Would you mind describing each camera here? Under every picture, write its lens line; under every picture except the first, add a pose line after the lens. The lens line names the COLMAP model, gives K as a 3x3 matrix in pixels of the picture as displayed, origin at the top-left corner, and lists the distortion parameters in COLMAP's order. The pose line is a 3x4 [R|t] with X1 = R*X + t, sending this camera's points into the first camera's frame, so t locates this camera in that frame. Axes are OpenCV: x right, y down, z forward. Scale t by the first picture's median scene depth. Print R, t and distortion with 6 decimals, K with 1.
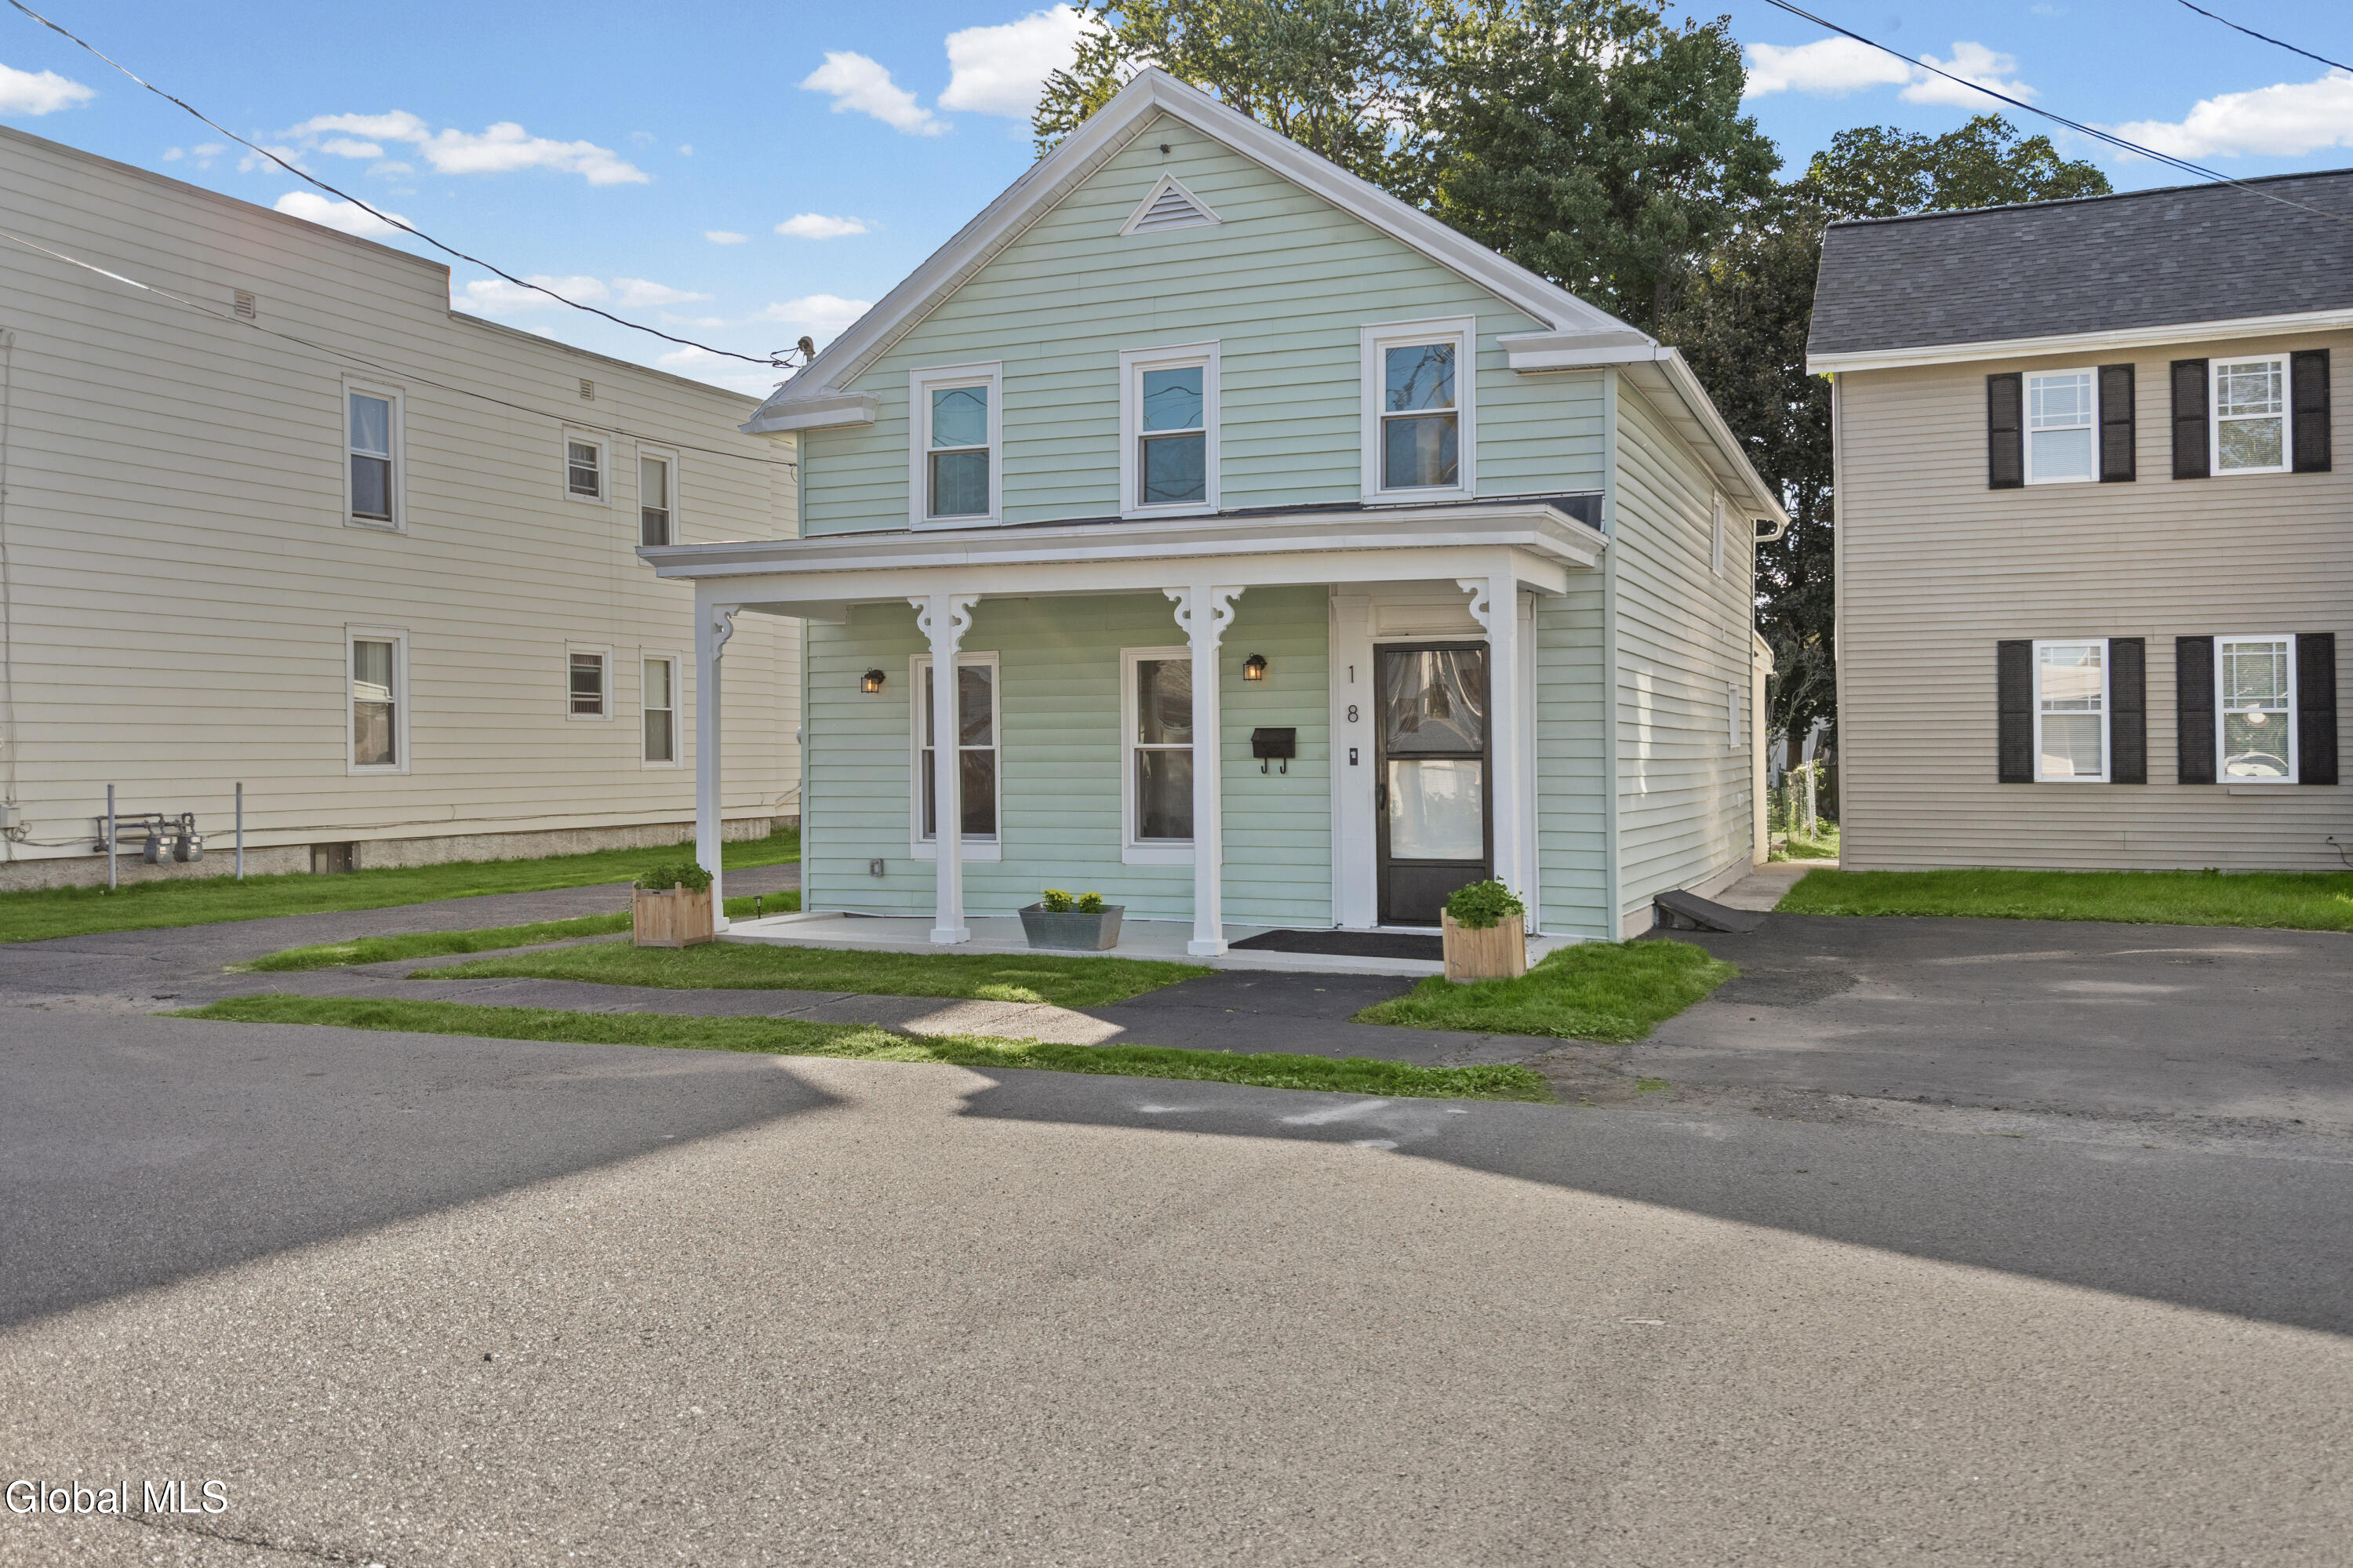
lens RADIAL K [[1828.5, 0, 1191.9], [0, 1828.5, 751.8], [0, 0, 1]] dist [0.014458, -0.003217]
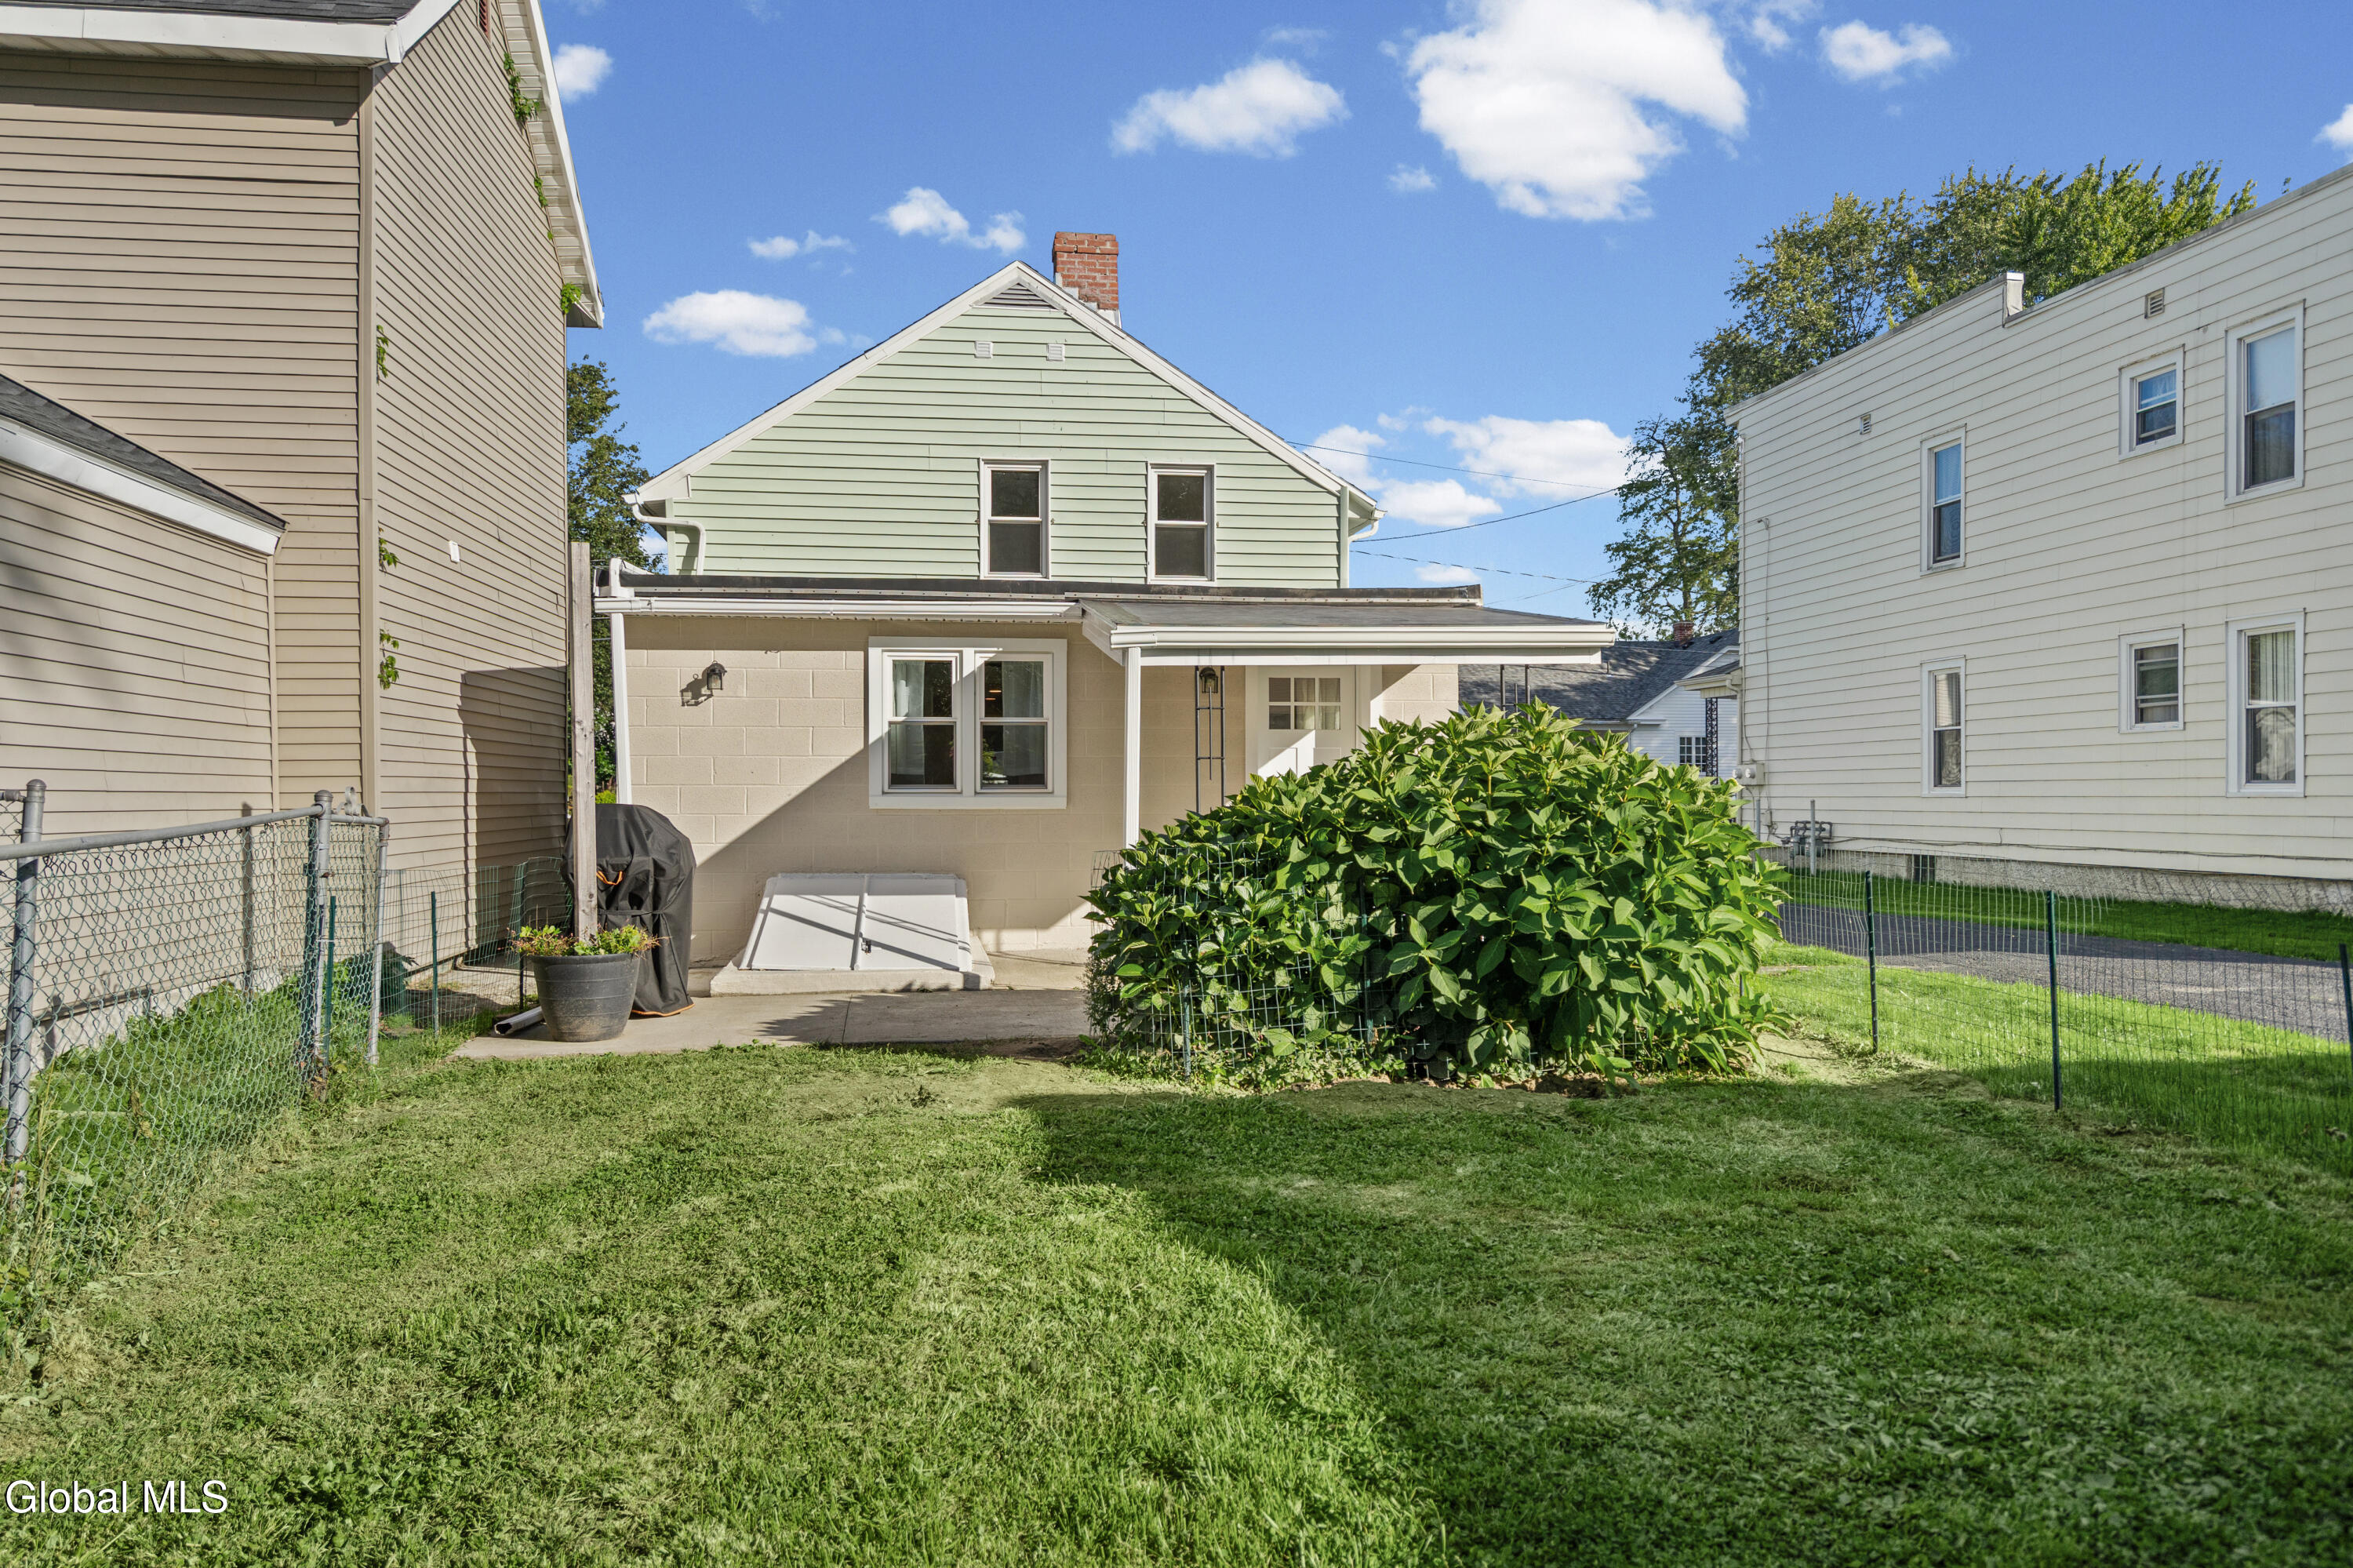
lens RADIAL K [[1655.0, 0, 1175.8], [0, 1655.0, 786.8], [0, 0, 1]] dist [-0.002183, -0.000537]
pose [[-0.859287, 0.008032, -0.511431, 0.440699], [0.010564, 0.999942, -0.002047, 0.004129], [0.511385, -0.007162, -0.859322, 1.592048]]
